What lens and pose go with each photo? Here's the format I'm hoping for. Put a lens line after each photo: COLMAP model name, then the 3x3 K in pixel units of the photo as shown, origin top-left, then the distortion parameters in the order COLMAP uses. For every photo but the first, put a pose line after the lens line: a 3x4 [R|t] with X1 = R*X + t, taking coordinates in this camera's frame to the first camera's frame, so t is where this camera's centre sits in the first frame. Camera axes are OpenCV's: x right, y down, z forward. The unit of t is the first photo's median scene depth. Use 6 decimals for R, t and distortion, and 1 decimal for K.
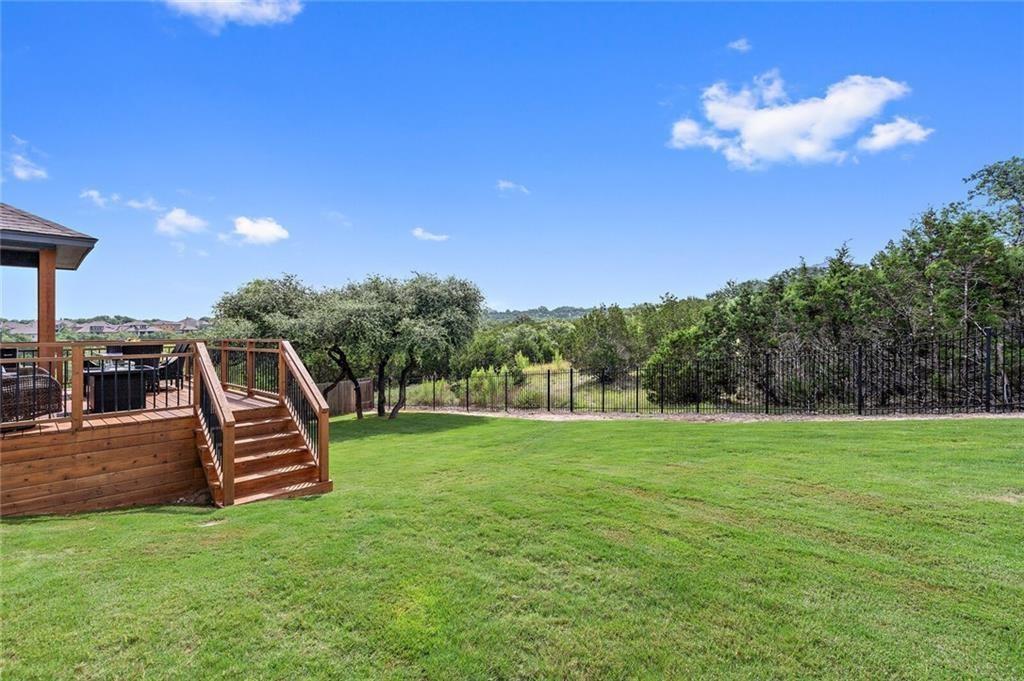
lens RADIAL K [[464.4, 0, 512.0], [0, 464.4, 340.5], [0, 0, 1]] dist [0.000453, 0.000084]
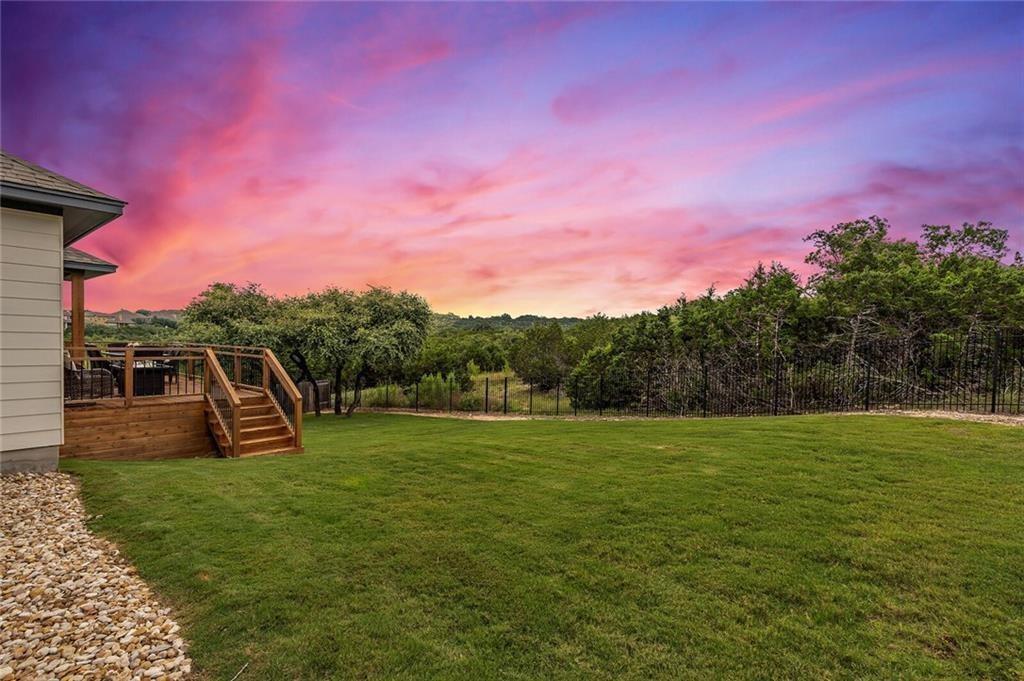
lens RADIAL K [[487.0, 0, 511.2], [0, 487.0, 378.4], [0, 0, 1]] dist [0.000281, -0.000046]
pose [[0.997234, 0.030272, 0.067884, 0.058002], [-0.034568, 0.997413, 0.063028, -0.012798], [-0.065800, -0.065200, 0.995700, -0.209367]]
